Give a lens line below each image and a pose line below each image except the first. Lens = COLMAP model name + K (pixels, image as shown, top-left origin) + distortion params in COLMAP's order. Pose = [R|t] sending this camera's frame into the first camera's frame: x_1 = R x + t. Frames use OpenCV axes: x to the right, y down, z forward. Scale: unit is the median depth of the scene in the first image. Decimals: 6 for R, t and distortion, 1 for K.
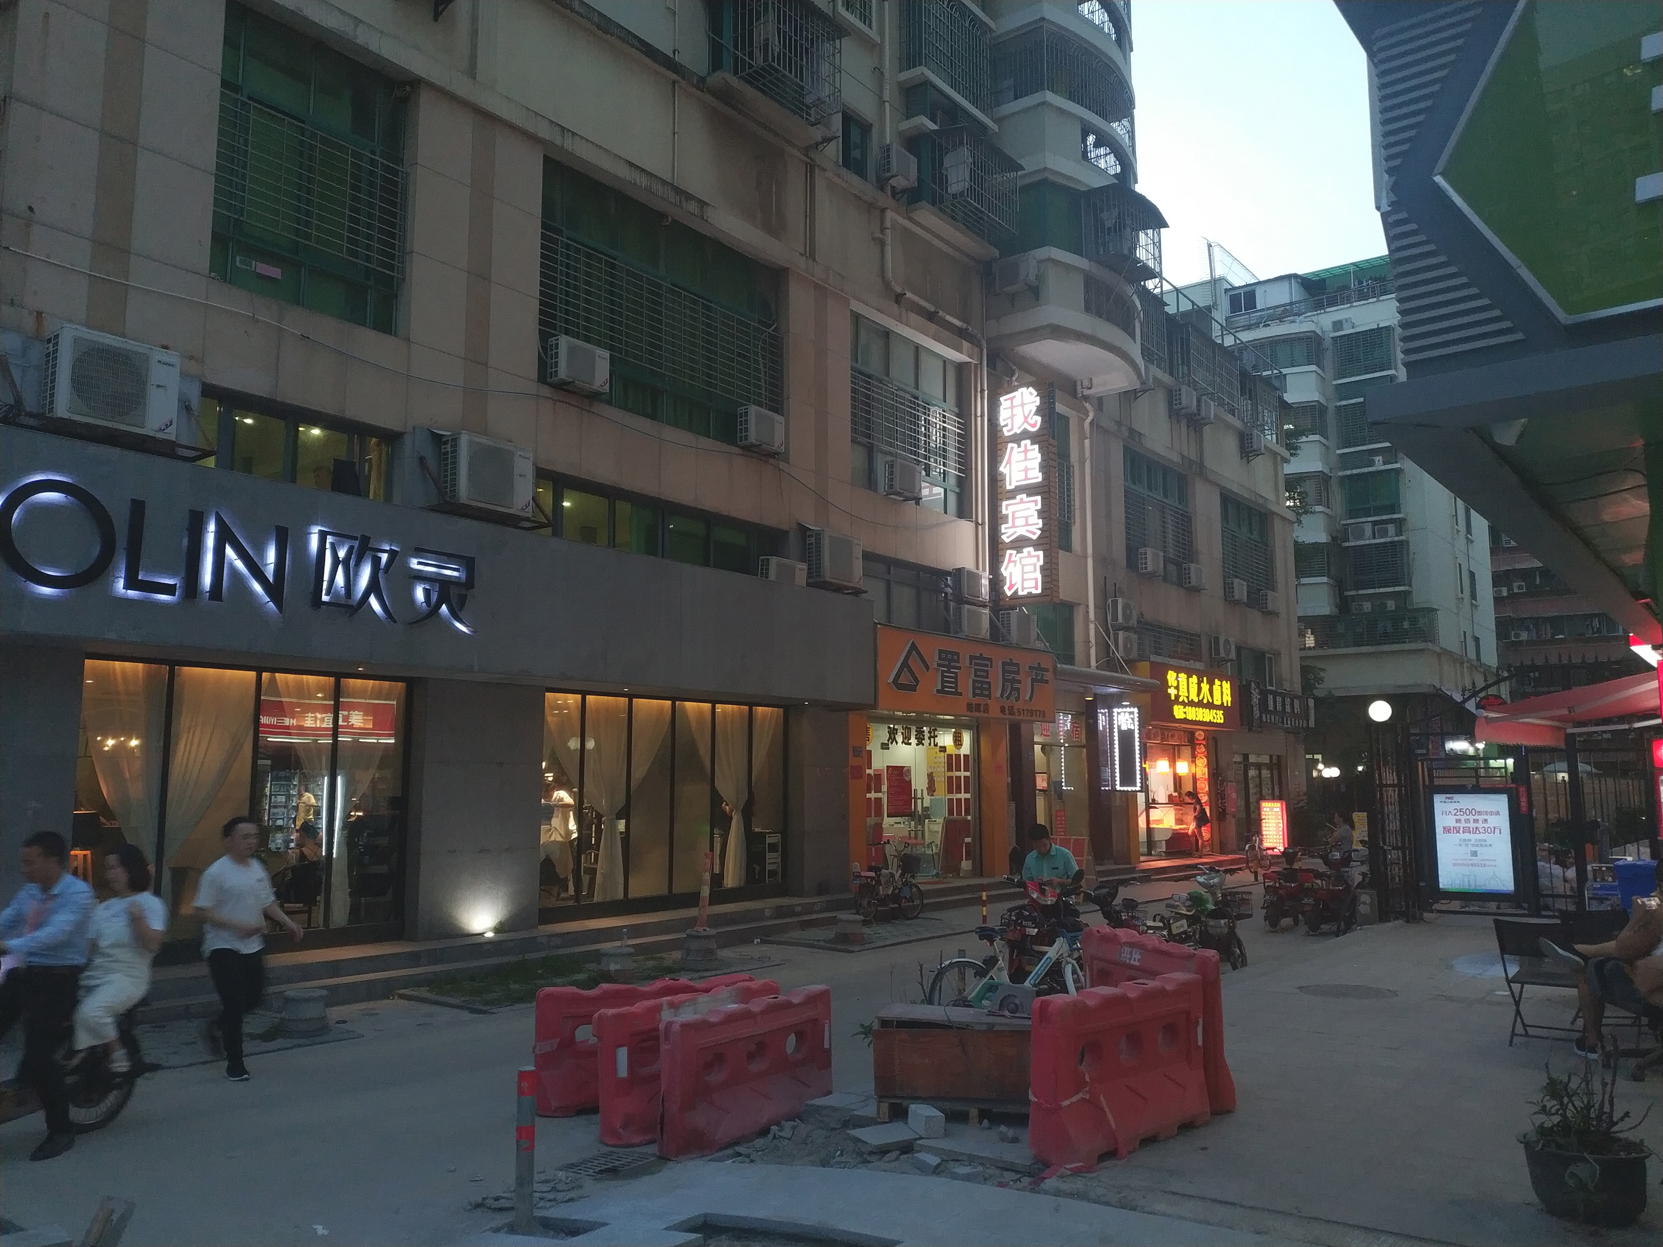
lens RADIAL K [[1284.6, 0, 831.5], [0, 1284.6, 623.5], [0, 0, 1]] dist [0.118637, -0.313409]
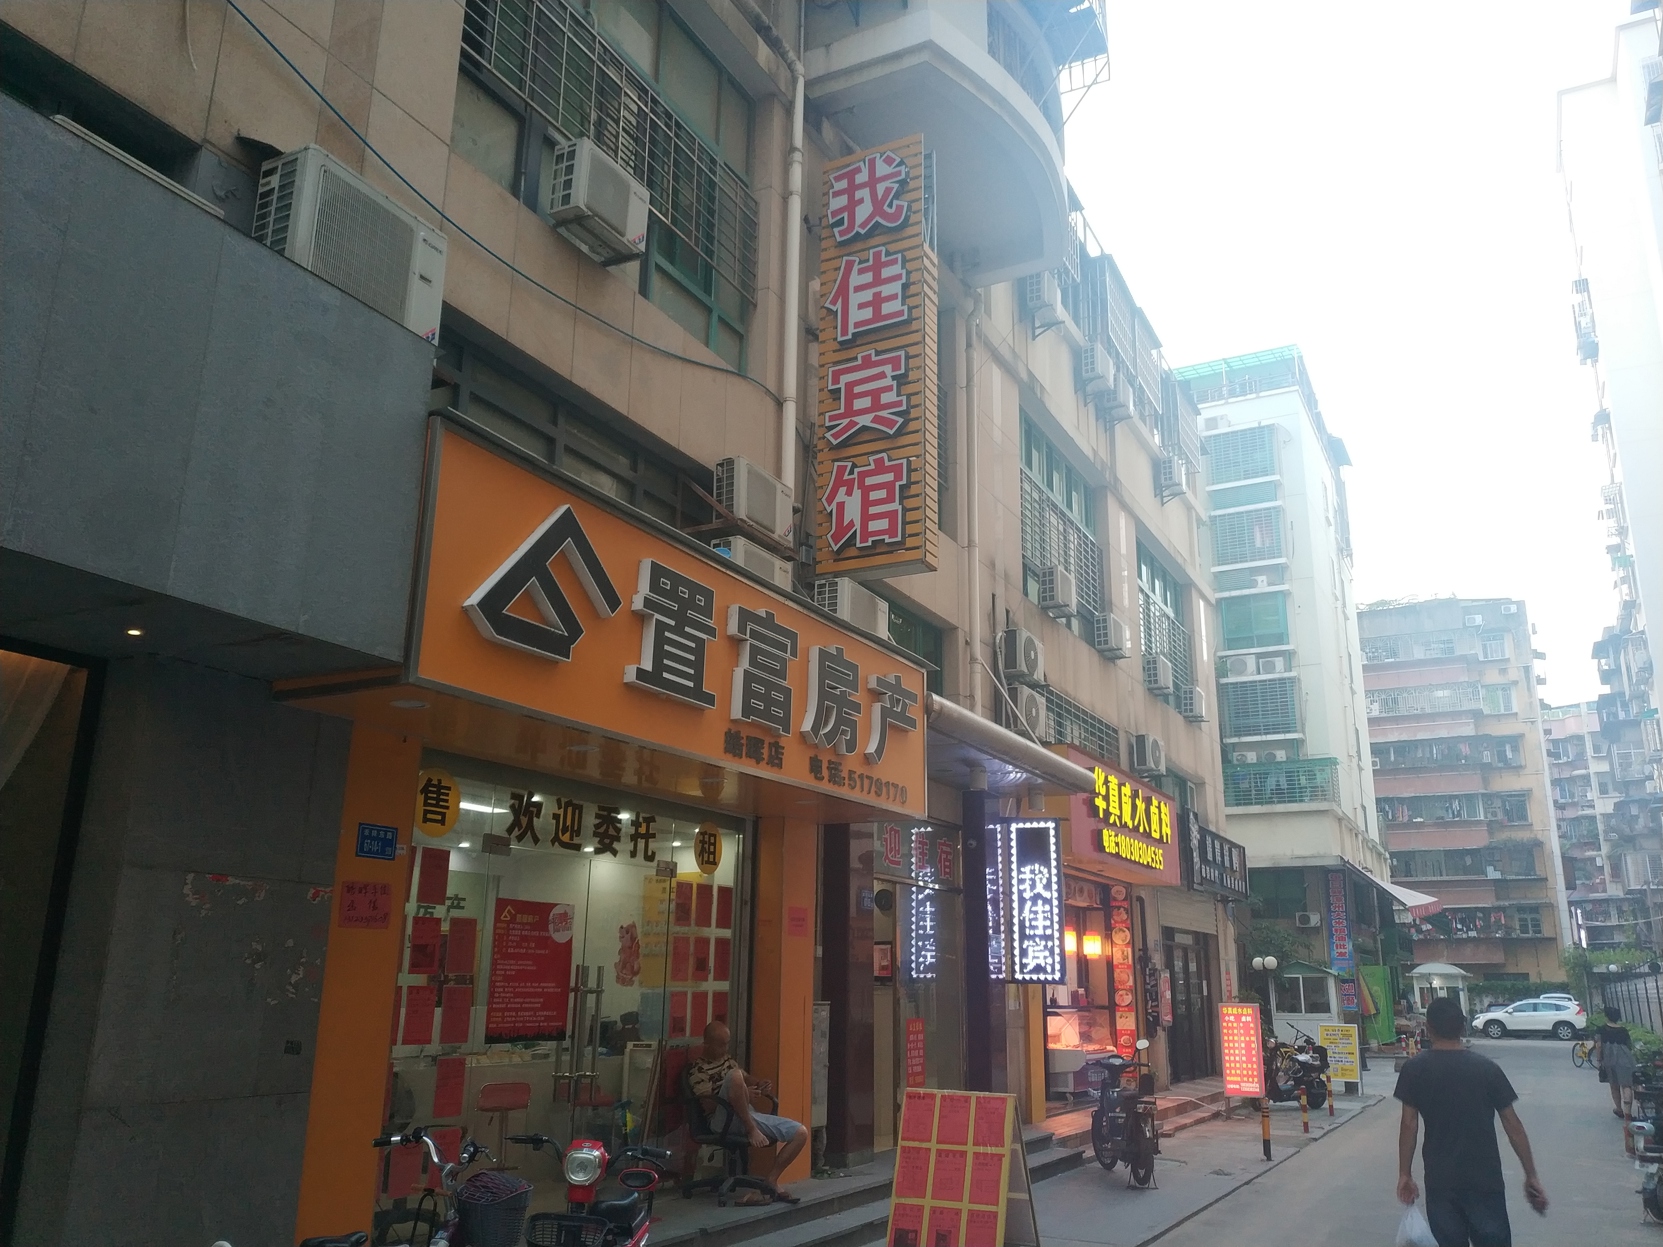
lens RADIAL K [[1307.7, 0, 874.7], [0, 1307.7, 623.7], [0, 0, 1]] dist [0.057735, -0.123909]
pose [[0.981204, 0.059740, 0.183495, 0.065283], [-0.032217, 0.988241, -0.149469, 0.075440], [-0.190267, 0.140748, 0.971591, 0.529137]]
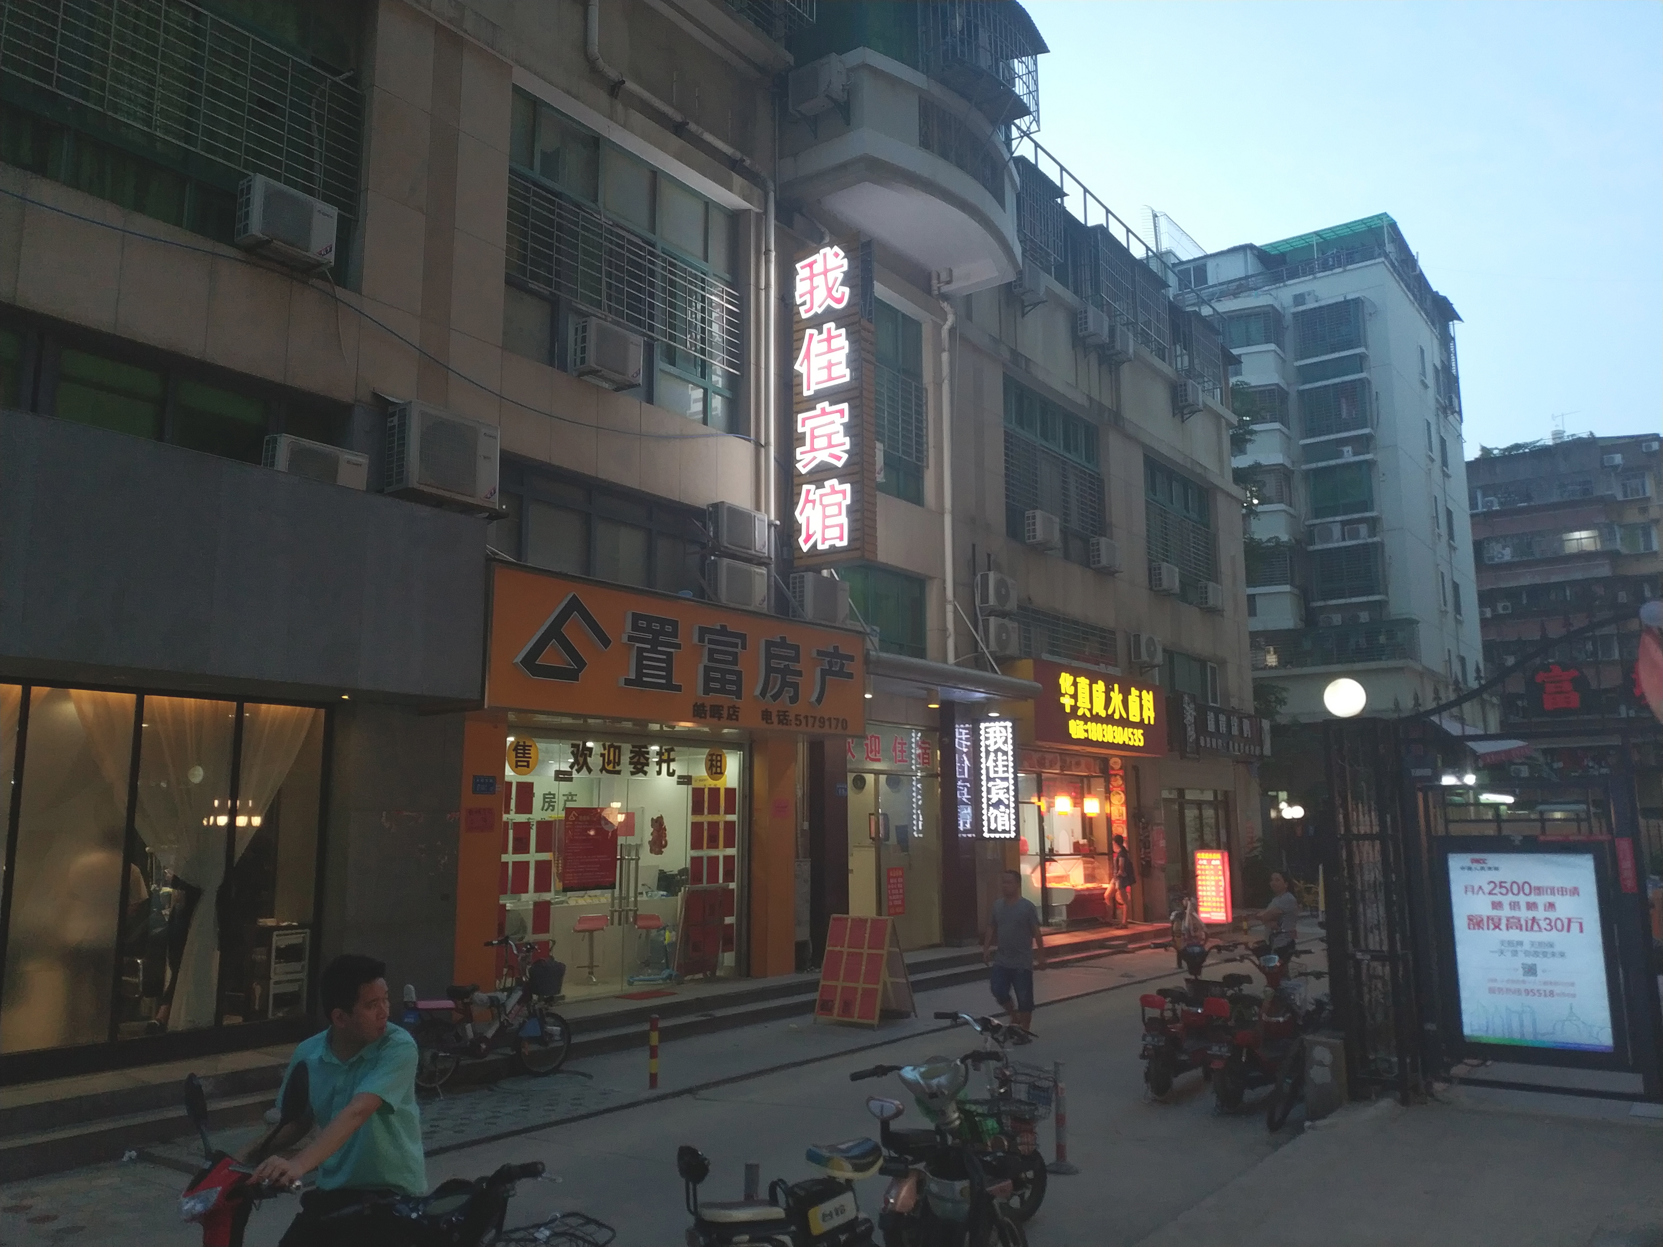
lens RADIAL K [[1283.9, 0, 853.6], [0, 1283.9, 618.3], [0, 0, 1]] dist [0.127237, -0.257124]
pose [[0.999455, -0.000398, 0.033010, 0.140156], [0.001584, 0.999355, -0.035889, 0.037370], [-0.032974, 0.035921, 0.998810, 0.324807]]
